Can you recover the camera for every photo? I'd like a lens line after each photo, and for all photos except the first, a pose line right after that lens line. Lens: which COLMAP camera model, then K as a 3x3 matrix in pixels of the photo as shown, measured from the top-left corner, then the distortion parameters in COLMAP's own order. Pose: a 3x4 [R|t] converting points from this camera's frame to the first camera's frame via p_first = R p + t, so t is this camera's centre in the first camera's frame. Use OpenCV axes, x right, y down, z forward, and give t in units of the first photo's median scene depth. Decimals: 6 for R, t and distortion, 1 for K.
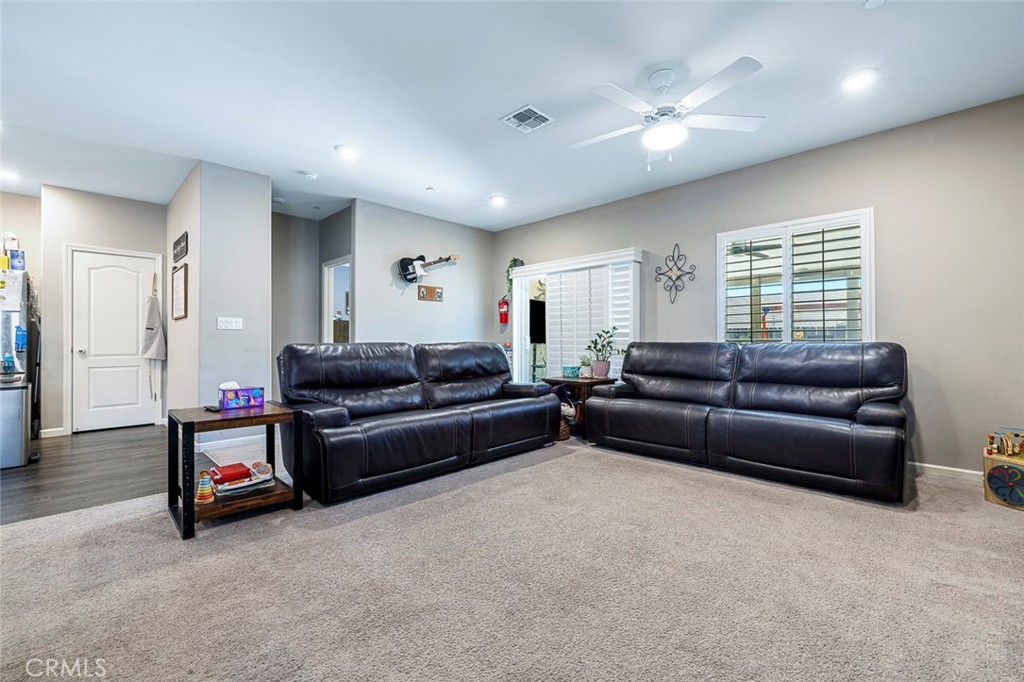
lens RADIAL K [[433.3, 0, 511.2], [0, 433.3, 337.0], [0, 0, 1]] dist [-0.001717, -0.000301]
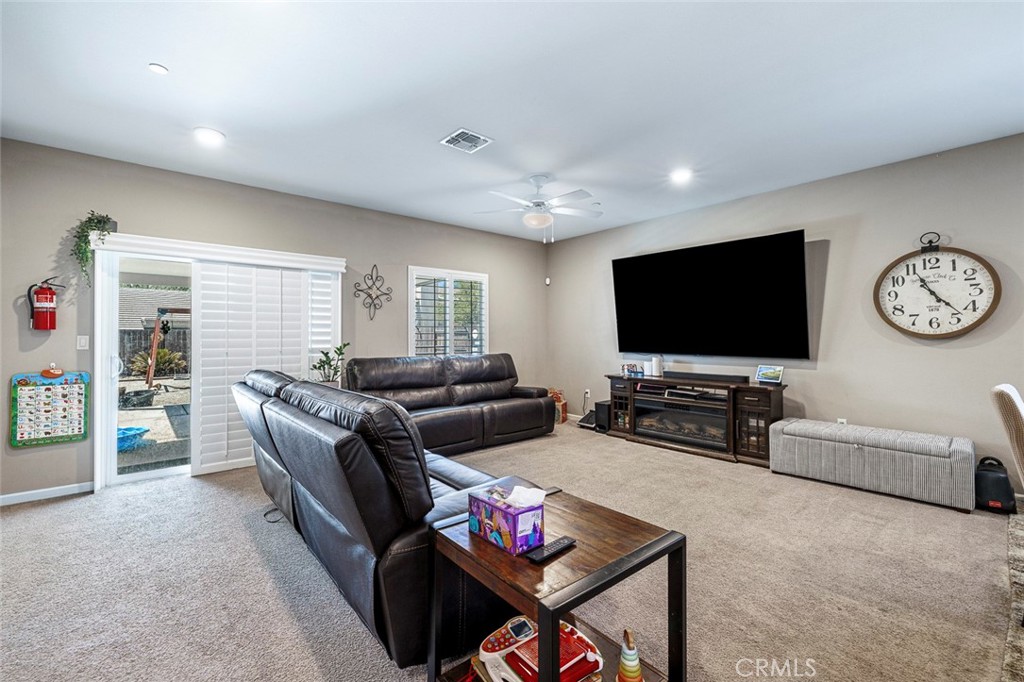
lens RADIAL K [[433.3, 0, 511.2], [0, 433.3, 337.0], [0, 0, 1]] dist [-0.001717, -0.000301]
pose [[0.099594, 0.005817, 0.995011, -0.655478], [-0.007809, 0.999957, -0.005065, -0.033866], [-0.994998, -0.007265, 0.099635, 0.559336]]
